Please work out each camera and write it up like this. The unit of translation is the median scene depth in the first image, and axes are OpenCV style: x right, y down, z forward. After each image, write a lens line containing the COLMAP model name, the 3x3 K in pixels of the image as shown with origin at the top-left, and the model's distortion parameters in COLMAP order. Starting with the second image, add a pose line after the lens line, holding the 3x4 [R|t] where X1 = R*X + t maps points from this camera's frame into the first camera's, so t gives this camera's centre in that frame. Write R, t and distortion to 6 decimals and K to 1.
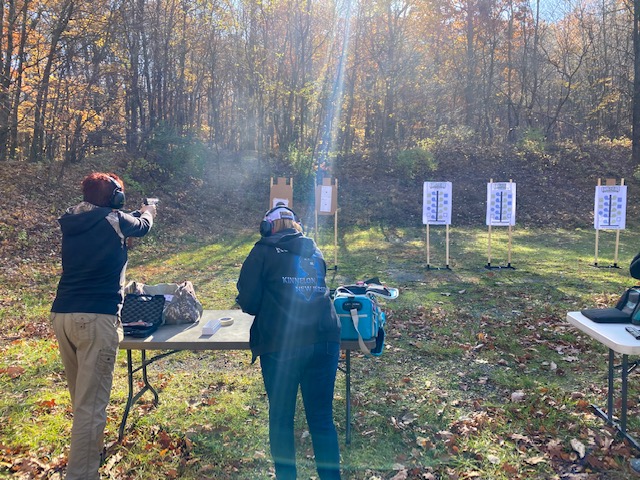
lens RADIAL K [[491.0, 0, 317.9], [0, 491.0, 235.4], [0, 0, 1]] dist [0.029967, -0.031631]
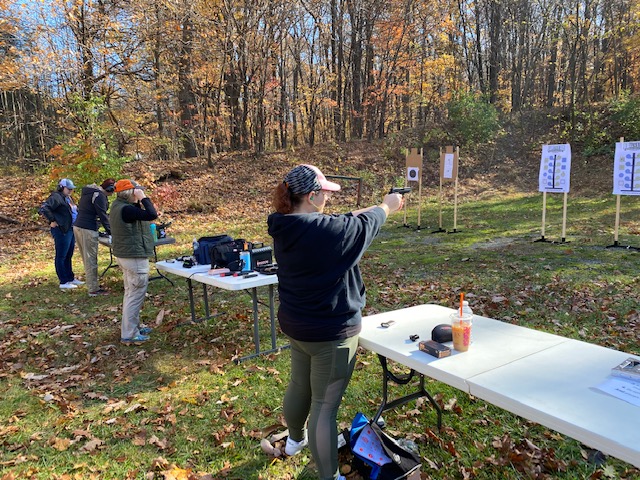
lens RADIAL K [[491.0, 0, 313.2], [0, 491.0, 239.3], [0, 0, 1]] dist [0.029967, -0.031631]
pose [[0.629786, 0.093647, -0.771103, 0.676690], [-0.036636, 0.995182, 0.090939, -0.002256], [0.775904, -0.029022, 0.630183, 0.079655]]
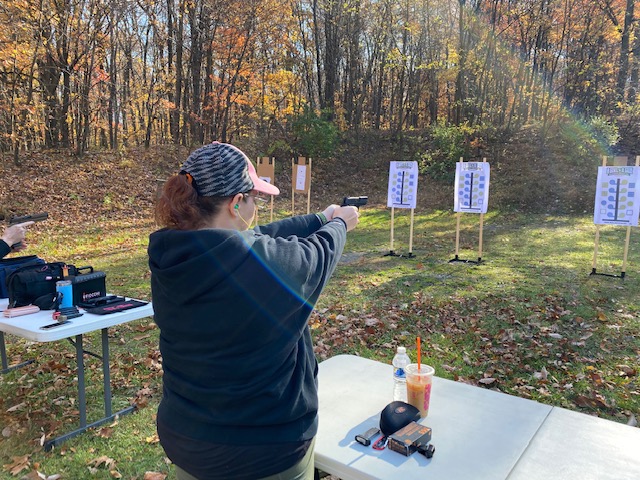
lens RADIAL K [[491.0, 0, 318.8], [0, 491.0, 238.6], [0, 0, 1]] dist [0.029967, -0.031631]
pose [[0.850742, 0.080711, -0.519349, 0.598756], [-0.063357, 0.996681, 0.051108, -0.001088], [0.521750, -0.010576, 0.853033, 0.126023]]
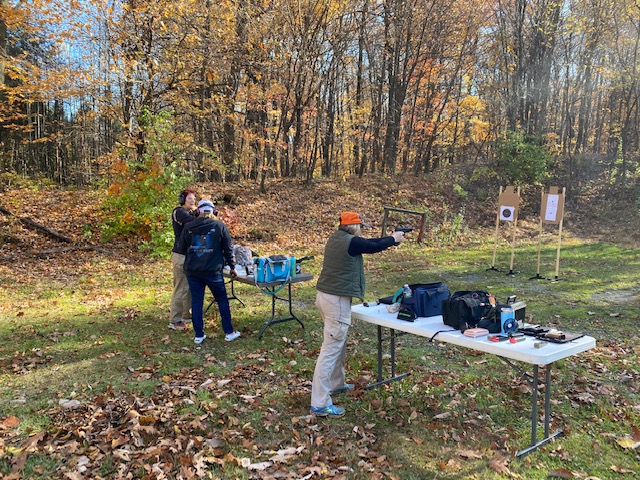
lens RADIAL K [[491.0, 0, 317.2], [0, 491.0, 240.5], [0, 0, 1]] dist [0.029967, -0.031631]
pose [[0.639176, 0.085484, -0.764295, 0.483934], [-0.095235, 0.994952, 0.031638, 0.005899], [0.763141, 0.052565, 0.644090, -0.011372]]
